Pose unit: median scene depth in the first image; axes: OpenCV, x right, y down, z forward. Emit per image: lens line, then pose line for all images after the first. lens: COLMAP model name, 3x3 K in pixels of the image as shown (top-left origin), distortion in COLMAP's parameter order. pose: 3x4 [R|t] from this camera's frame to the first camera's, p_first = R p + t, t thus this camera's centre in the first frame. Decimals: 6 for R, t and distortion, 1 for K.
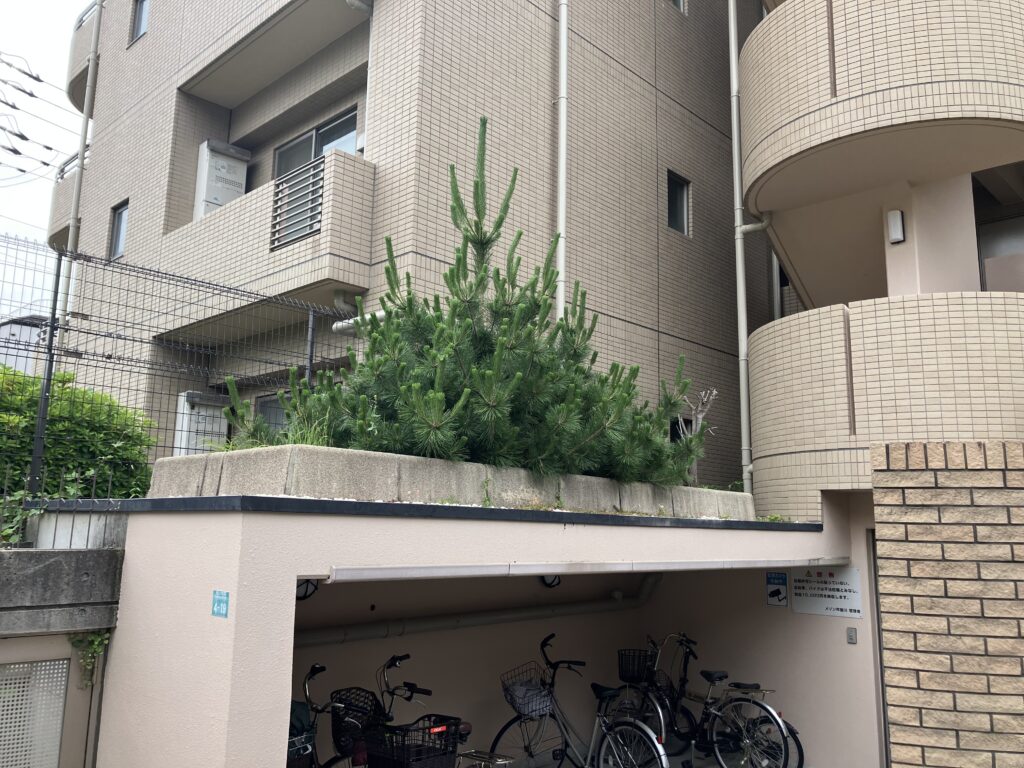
lens RADIAL K [[851.3, 0, 512.0], [0, 851.3, 384.0], [0, 0, 1]] dist [0.023395, 0.006734]
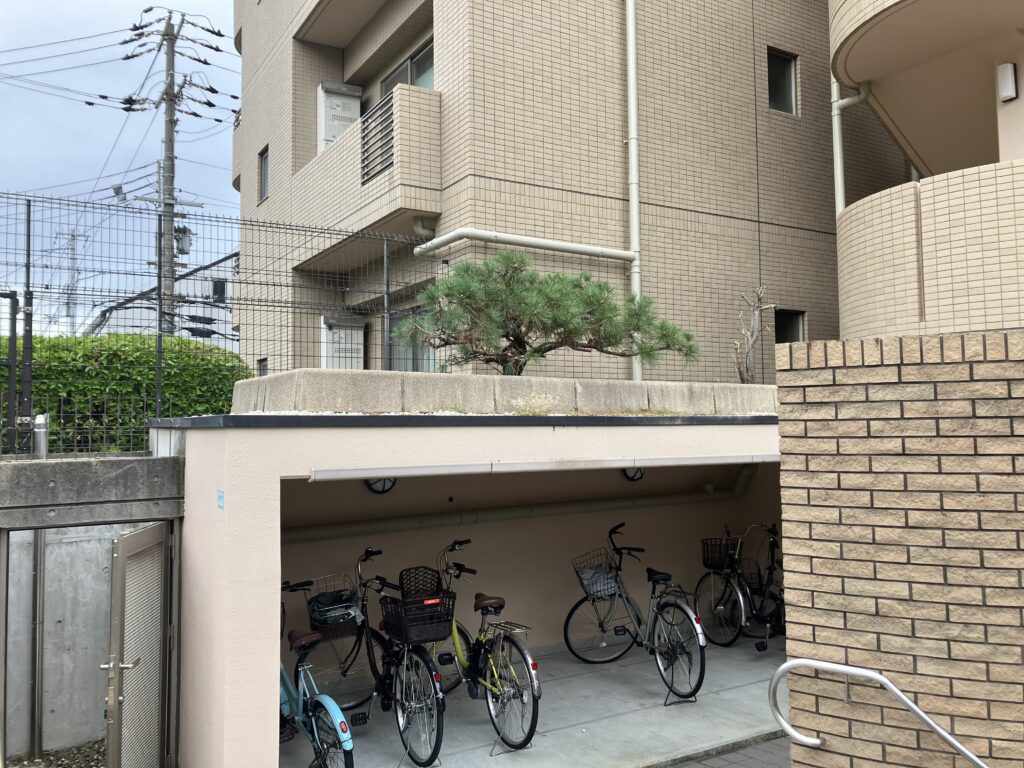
lens RADIAL K [[839.8, 0, 495.8], [0, 839.8, 383.1], [0, 0, 1]] dist [0.064895, -0.065255]
pose [[0.962998, -0.040643, -0.266427, 0.329258], [0.072326, 0.991274, 0.110203, -0.019322], [0.259623, -0.125395, 0.957534, -0.064844]]
